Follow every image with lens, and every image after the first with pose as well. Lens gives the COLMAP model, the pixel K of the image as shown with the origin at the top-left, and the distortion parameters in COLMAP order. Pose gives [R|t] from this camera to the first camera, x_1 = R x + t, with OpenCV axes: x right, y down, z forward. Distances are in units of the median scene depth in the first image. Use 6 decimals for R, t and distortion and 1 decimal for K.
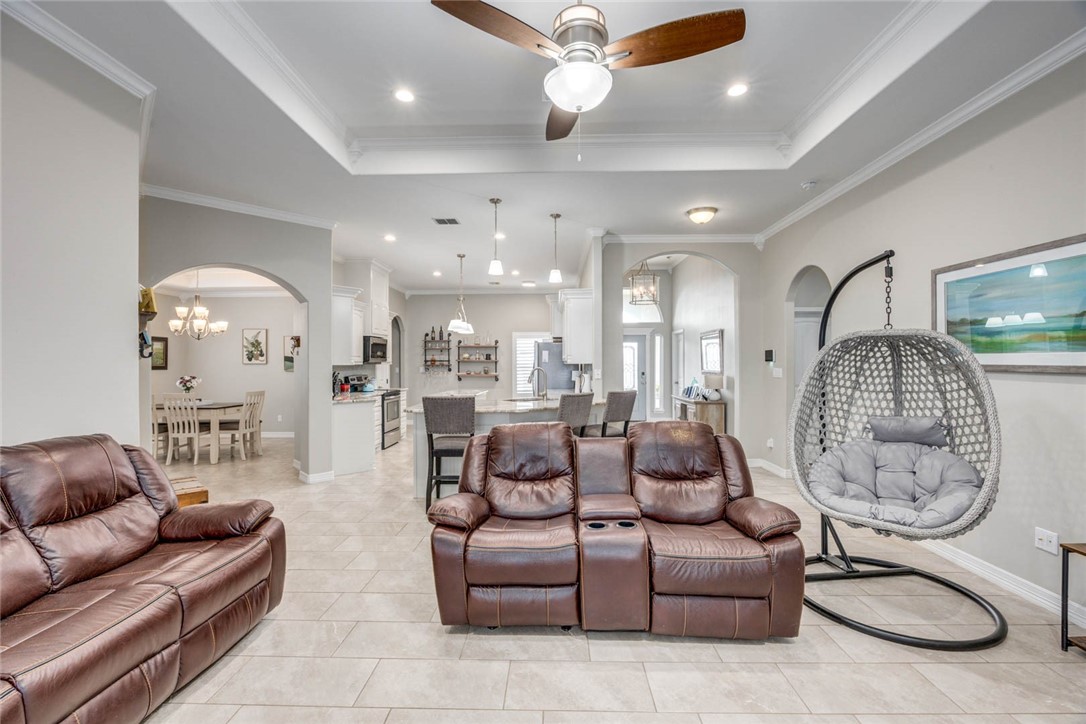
lens RADIAL K [[461.4, 0, 543.2], [0, 461.4, 361.6], [0, 0, 1]] dist [-0.004839, -0.000283]
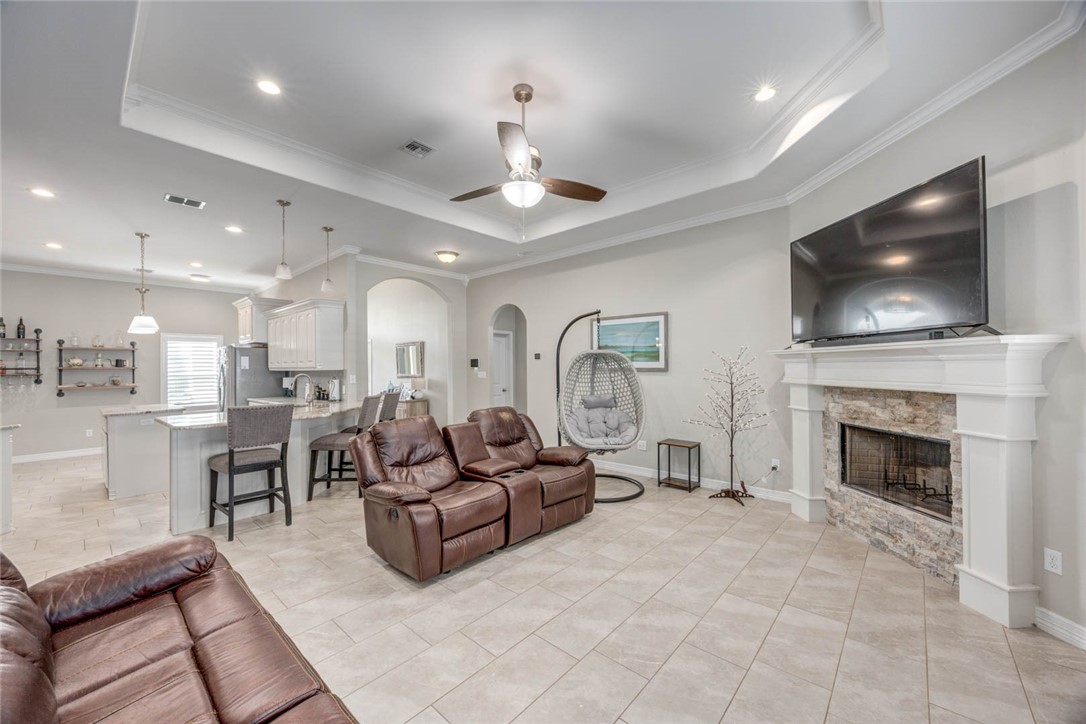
lens RADIAL K [[418.2, 0, 544.6], [0, 418.2, 363.3], [0, 0, 1]] dist [0.002964, 0.000060]
pose [[0.650199, 0.003261, 0.759757, -0.673060], [0.005659, 0.999942, -0.009135, 0.001479], [-0.759743, 0.010239, 0.650143, 0.016671]]
